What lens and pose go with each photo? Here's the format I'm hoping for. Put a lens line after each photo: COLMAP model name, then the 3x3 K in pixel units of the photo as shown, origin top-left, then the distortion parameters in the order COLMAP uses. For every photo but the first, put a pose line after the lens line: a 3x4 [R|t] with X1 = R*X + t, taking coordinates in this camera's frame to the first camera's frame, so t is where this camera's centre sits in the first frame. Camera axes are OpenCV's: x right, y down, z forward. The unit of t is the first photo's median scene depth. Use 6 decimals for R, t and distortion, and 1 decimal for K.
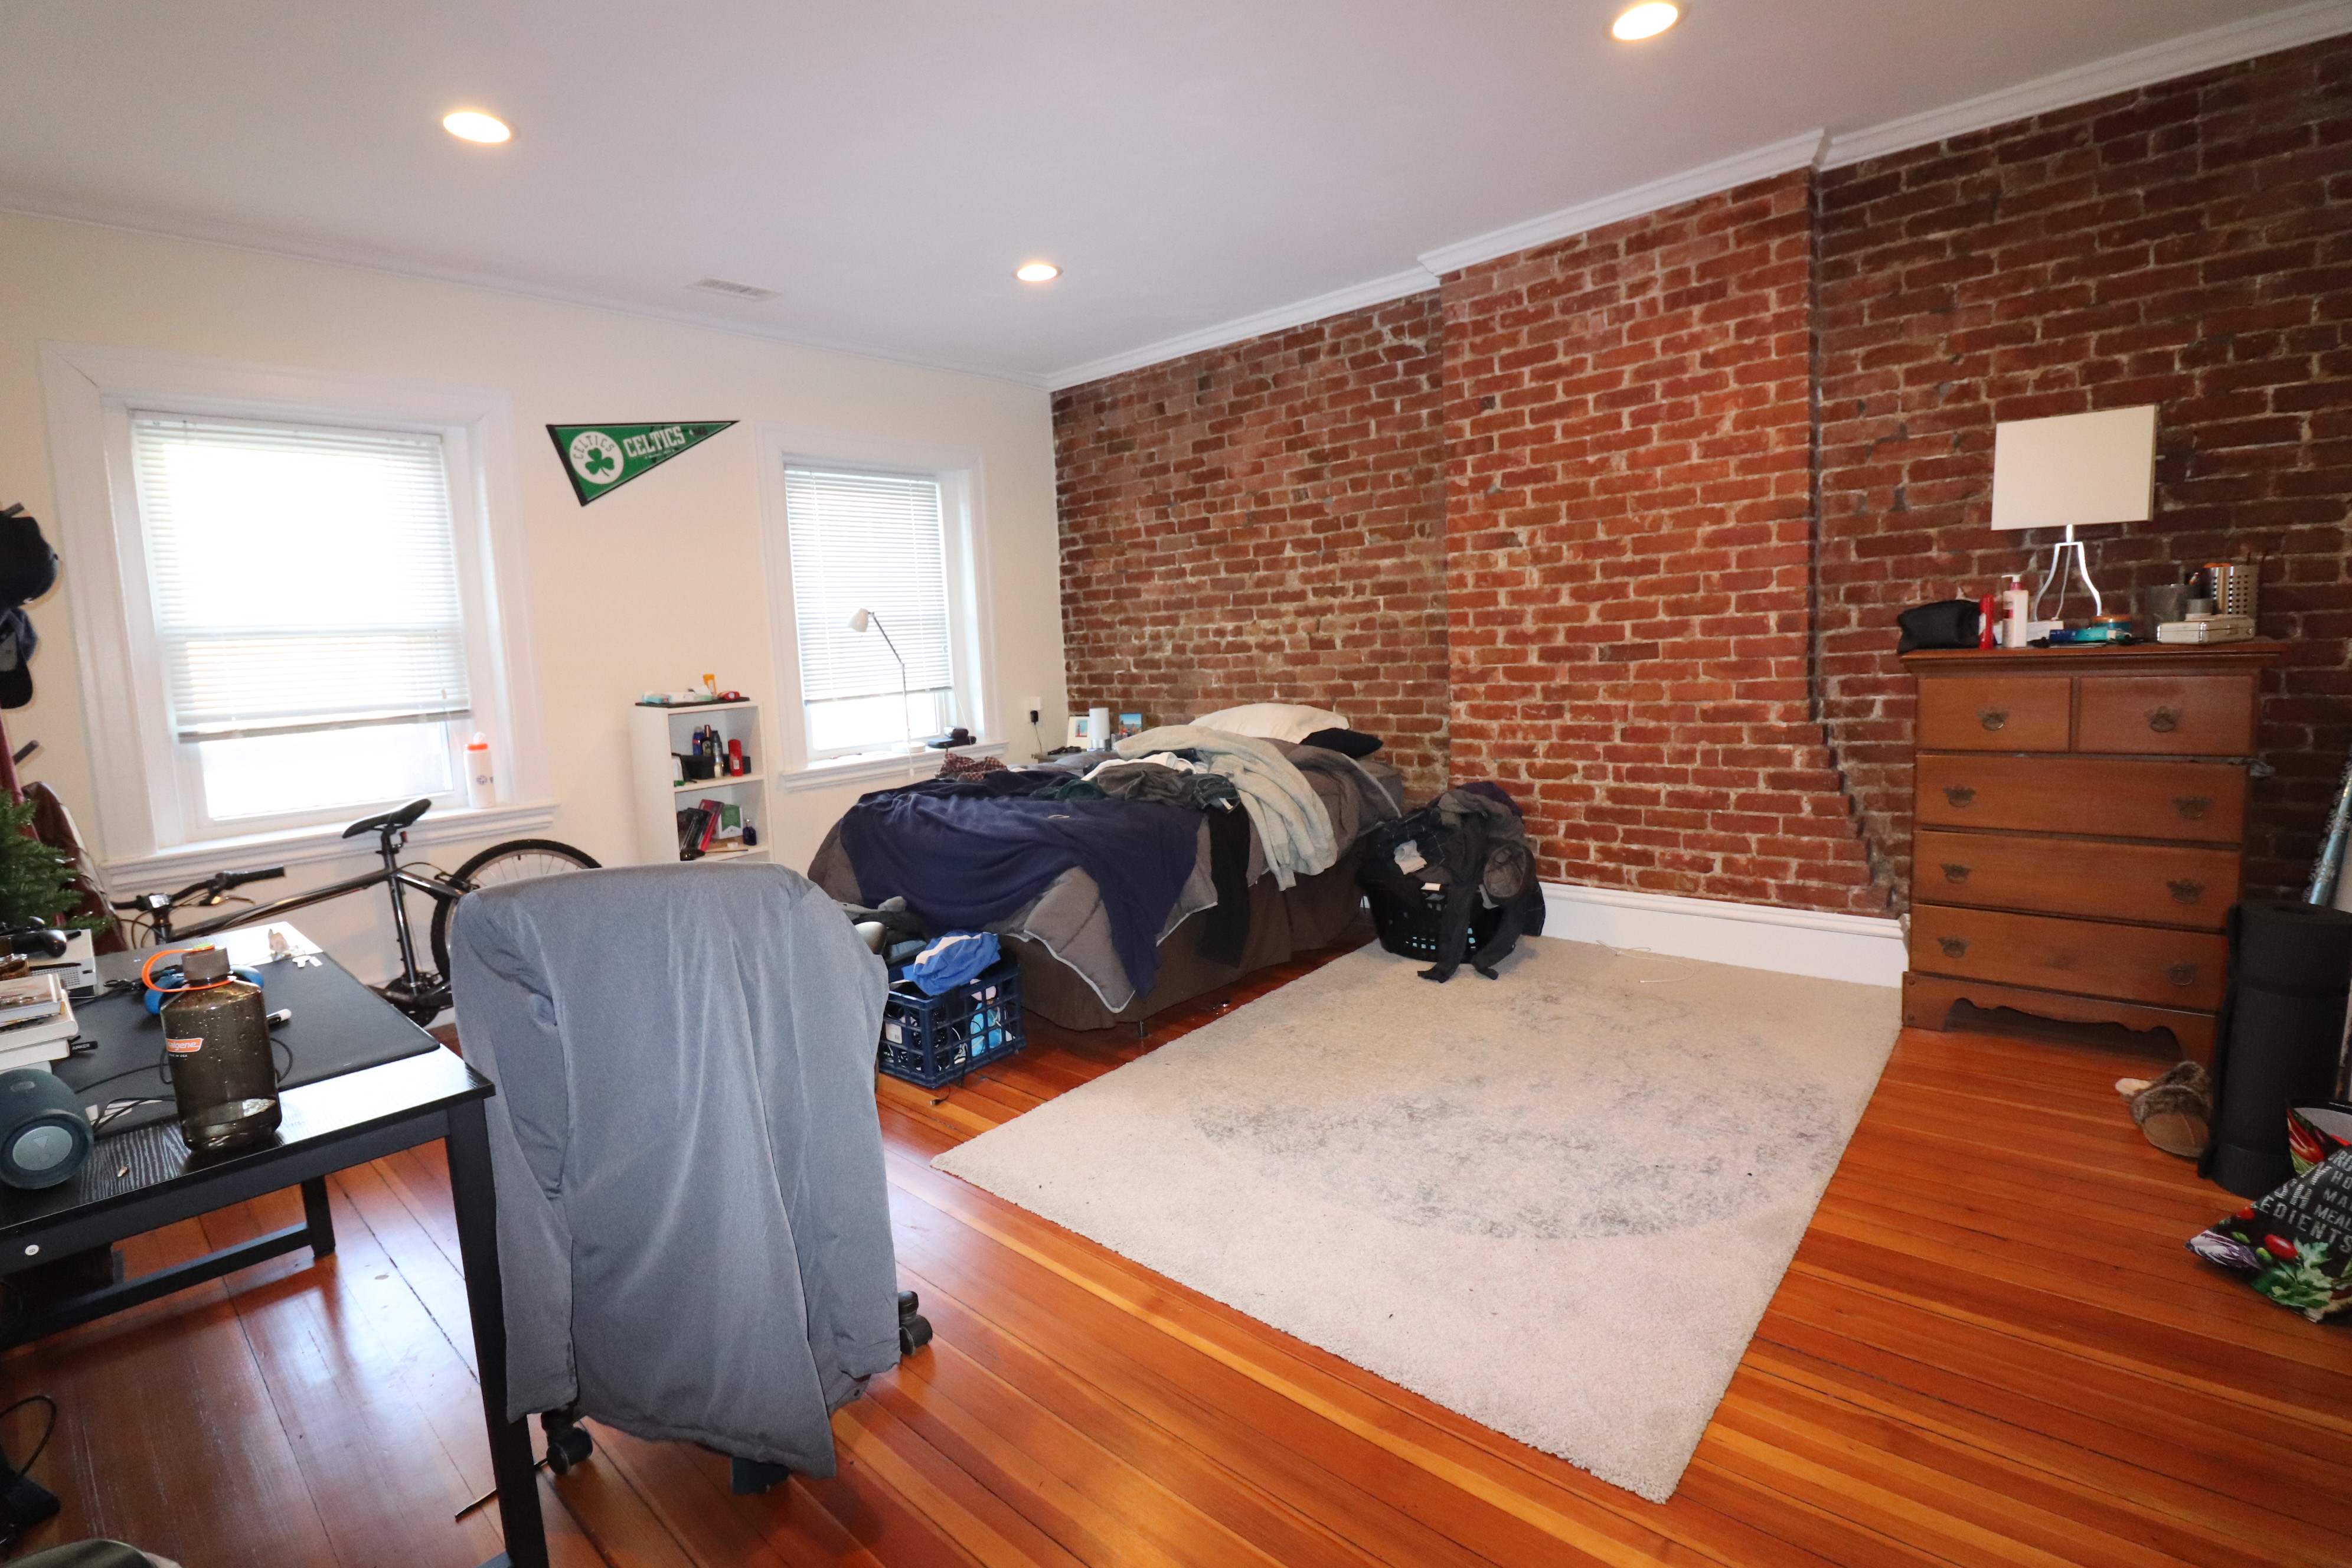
lens RADIAL K [[1102.9, 0, 1183.9], [0, 1102.9, 769.6], [0, 0, 1]] dist [-0.013034, -0.004895]
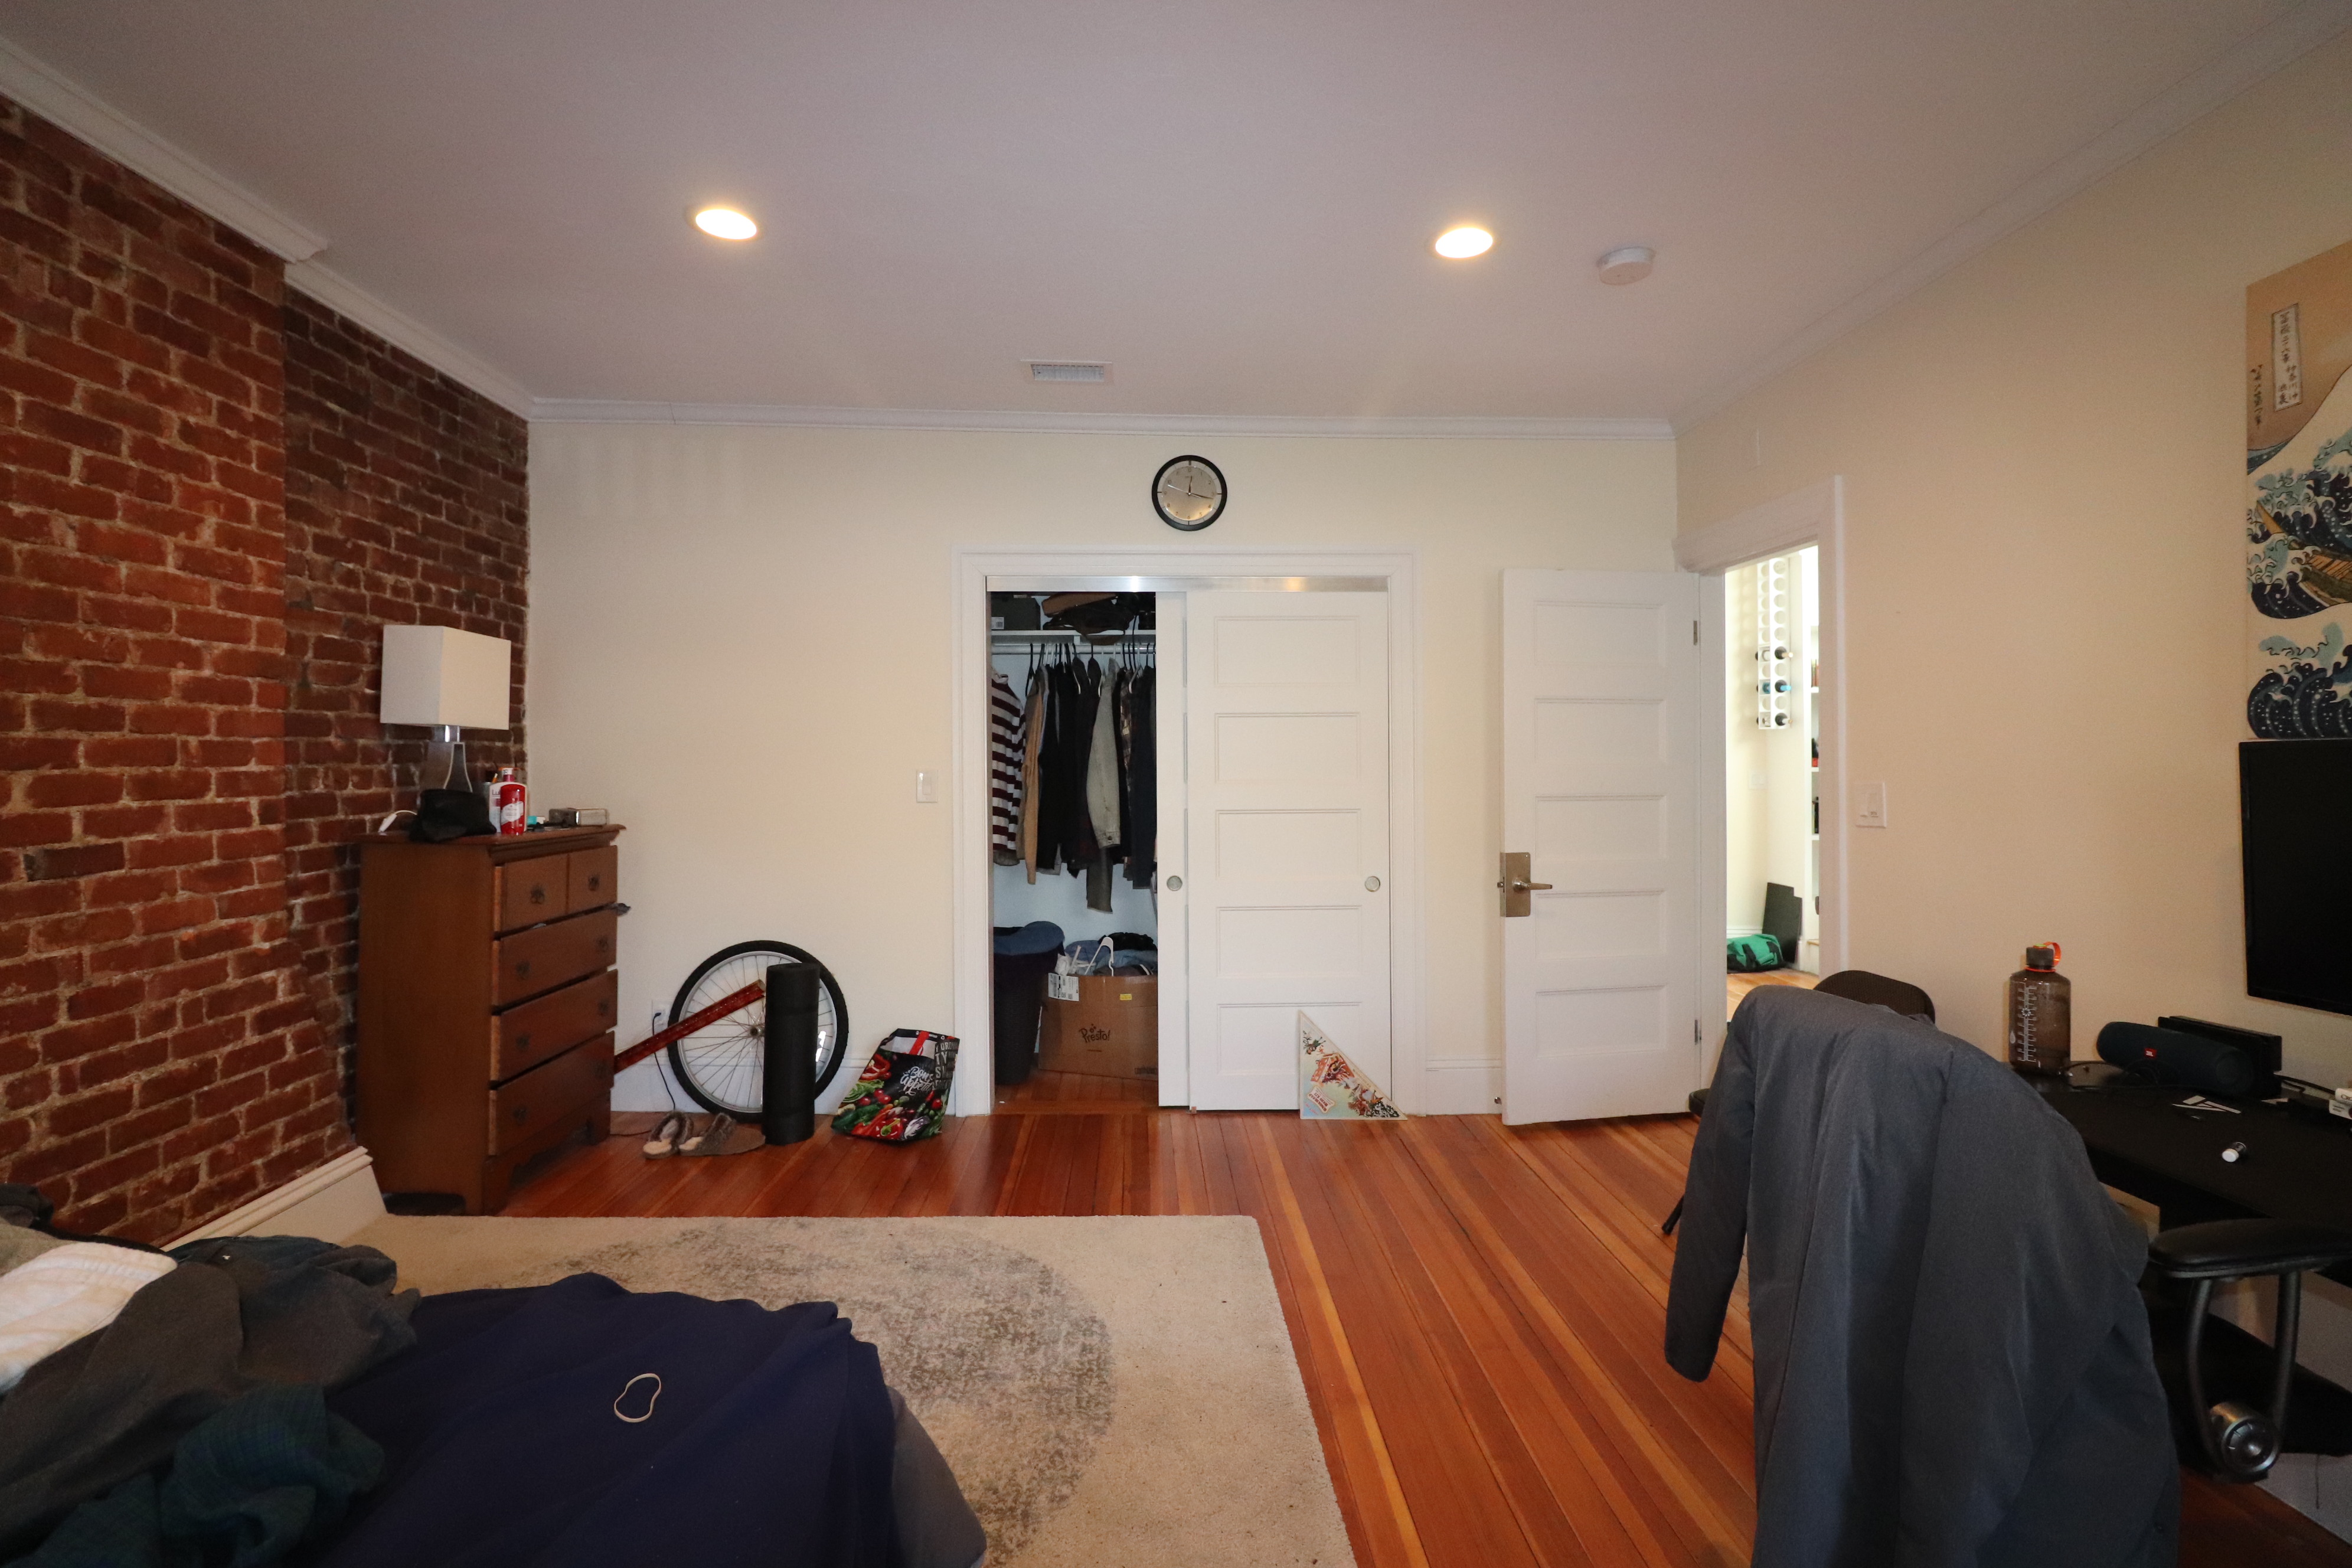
lens RADIAL K [[1102.9, 0, 1185.6], [0, 1102.9, 774.4], [0, 0, 1]] dist [-0.013034, -0.004895]
pose [[-0.699320, 0.048465, 0.713164, -0.424963], [0.121890, 0.991172, 0.052166, -0.116465], [-0.704340, 0.123409, -0.699053, 1.033901]]
